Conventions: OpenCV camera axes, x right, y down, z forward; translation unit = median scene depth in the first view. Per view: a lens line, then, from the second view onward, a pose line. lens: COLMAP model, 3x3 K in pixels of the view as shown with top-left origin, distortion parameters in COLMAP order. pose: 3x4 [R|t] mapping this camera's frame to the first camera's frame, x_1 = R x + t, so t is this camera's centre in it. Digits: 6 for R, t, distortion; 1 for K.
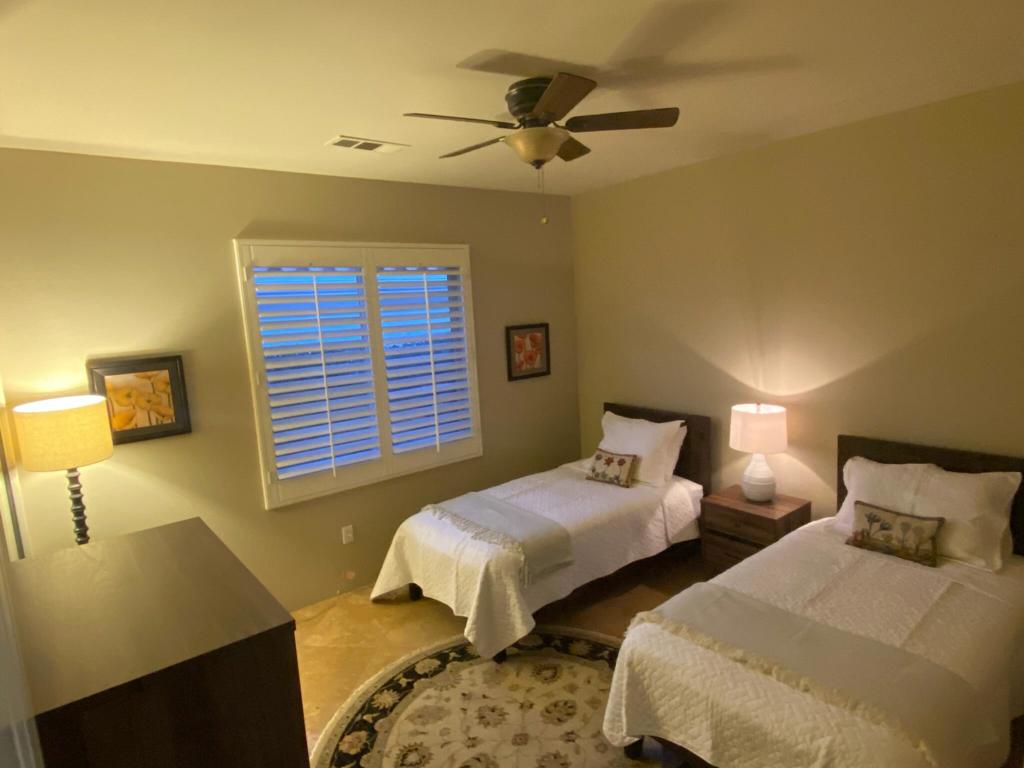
lens RADIAL K [[569.1, 0, 512.5], [0, 569.1, 379.6], [0, 0, 1]] dist [-0.001640, -0.000626]
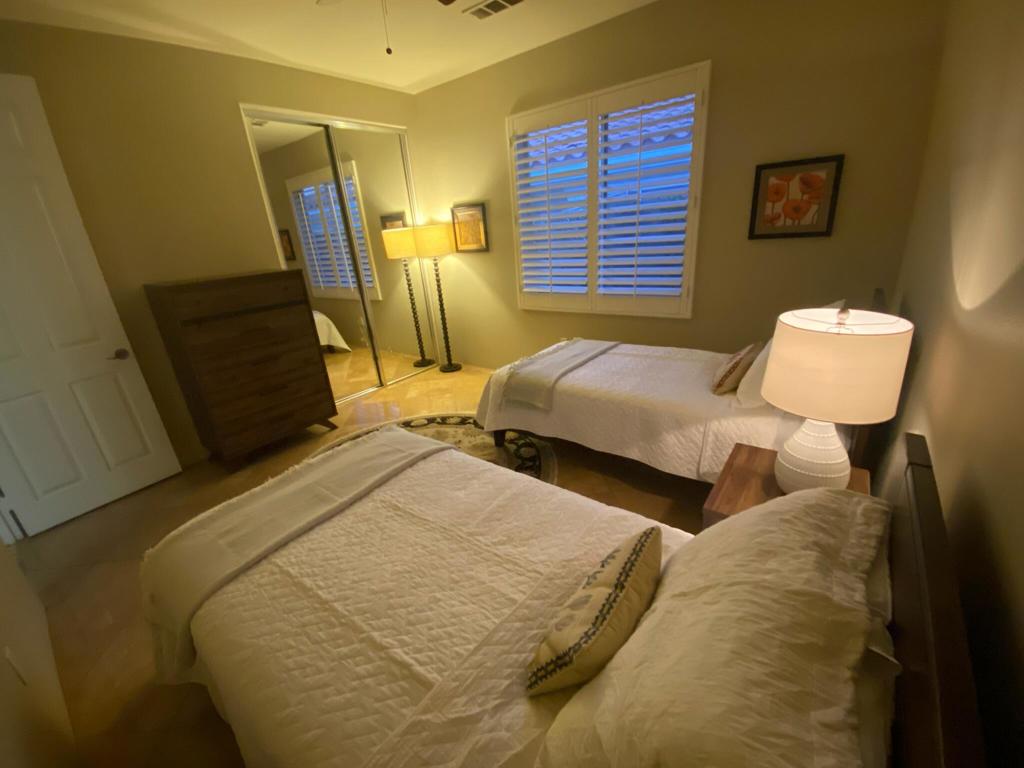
lens RADIAL K [[412.0, 0, 514.7], [0, 412.0, 389.5], [0, 0, 1]] dist [-0.000758, -0.000309]
pose [[0.247060, 0.385456, -0.889036, 0.606125], [-0.064683, 0.921991, 0.381769, -0.003834], [0.966839, -0.036814, 0.252720, 0.598048]]
